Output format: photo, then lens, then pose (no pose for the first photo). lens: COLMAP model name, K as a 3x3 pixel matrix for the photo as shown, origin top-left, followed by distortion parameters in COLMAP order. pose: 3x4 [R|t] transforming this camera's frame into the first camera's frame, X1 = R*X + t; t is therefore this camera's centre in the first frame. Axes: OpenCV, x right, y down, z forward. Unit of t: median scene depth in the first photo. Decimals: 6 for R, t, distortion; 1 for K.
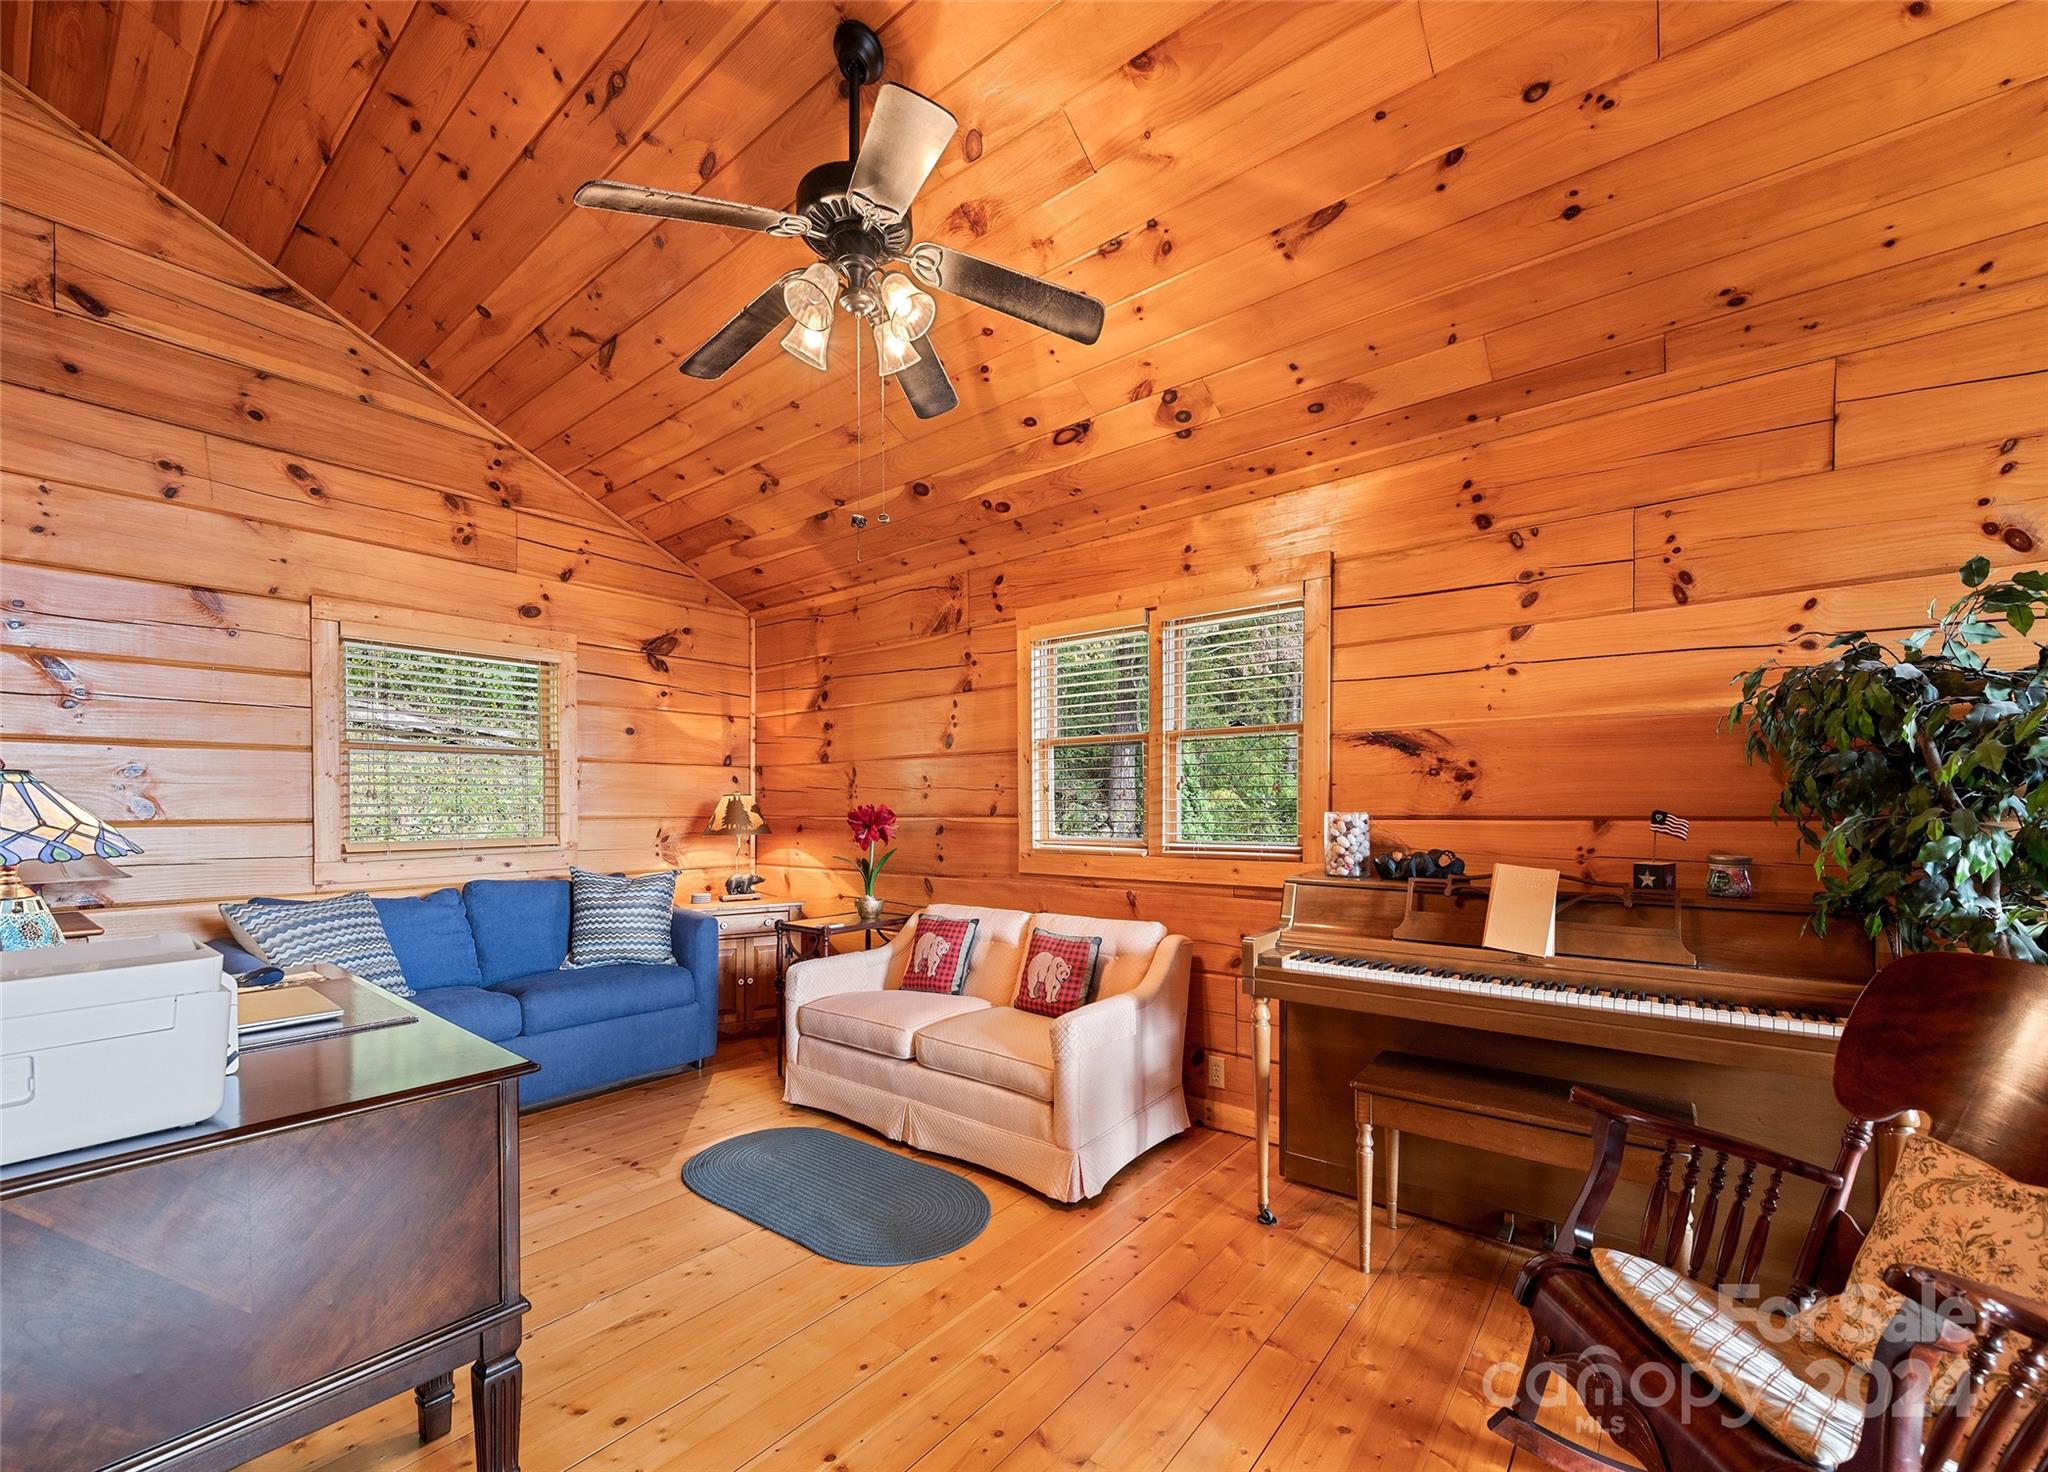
lens RADIAL K [[815.4, 0, 1021.3], [0, 815.4, 818.7], [0, 0, 1]] dist [0.016951, -0.004973]
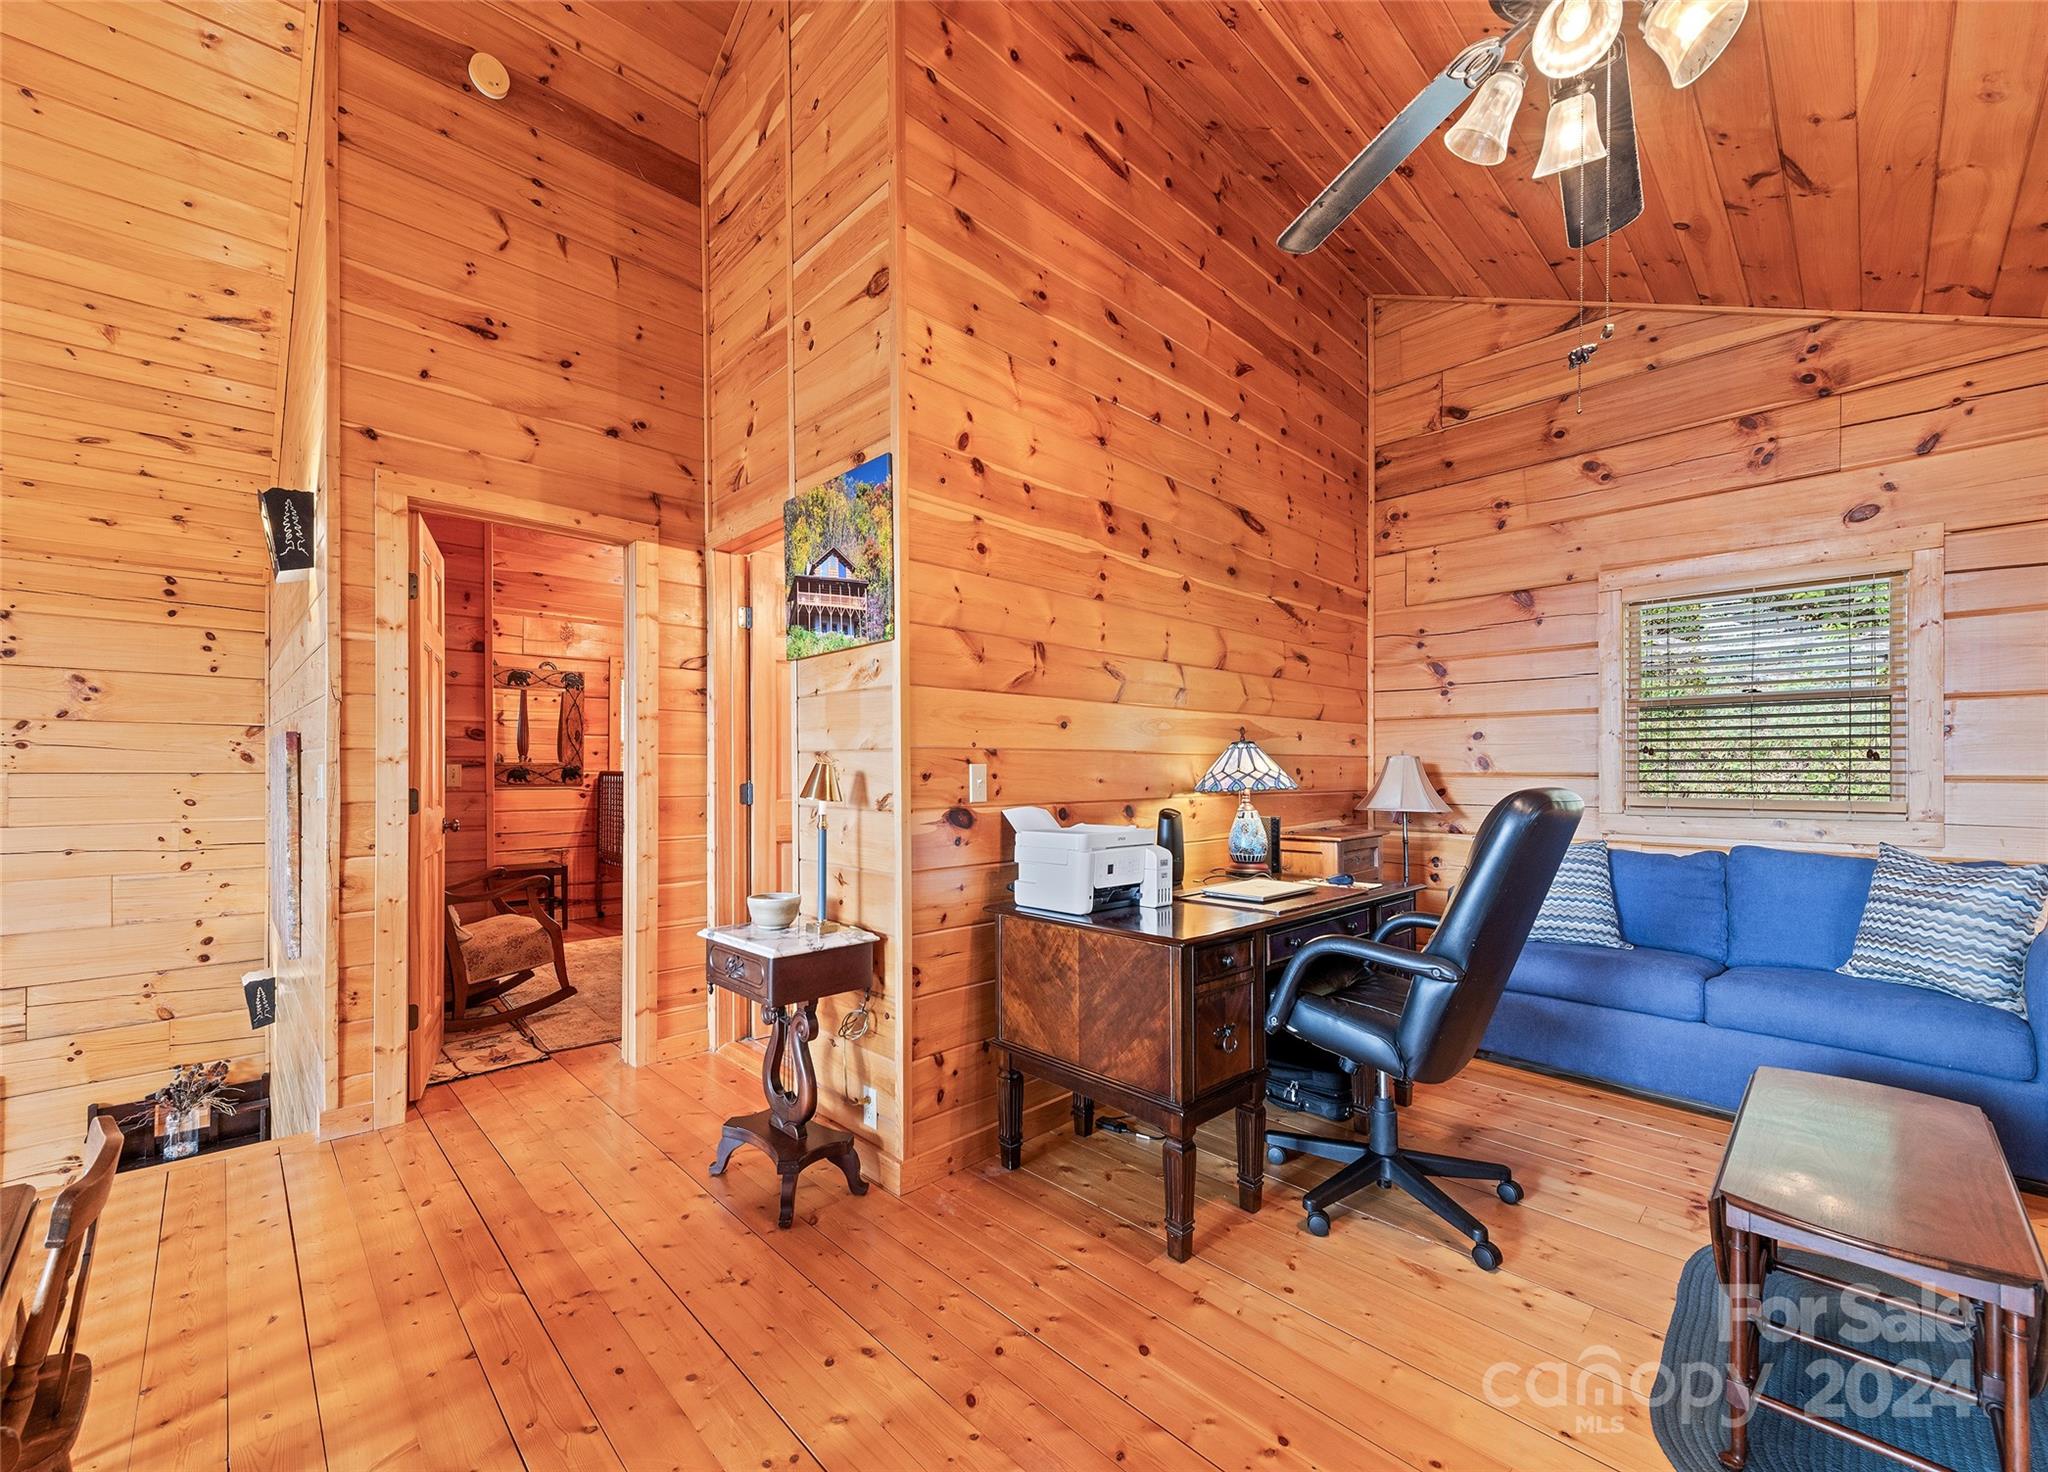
lens RADIAL K [[815.4, 0, 1015.6], [0, 815.4, 769.5], [0, 0, 1]] dist [0.016951, -0.004973]
pose [[-0.109180, 0.004178, -0.994013, 0.301614], [-0.017621, 0.999826, 0.006138, 0.001390], [0.993866, 0.018186, -0.109087, 0.316813]]
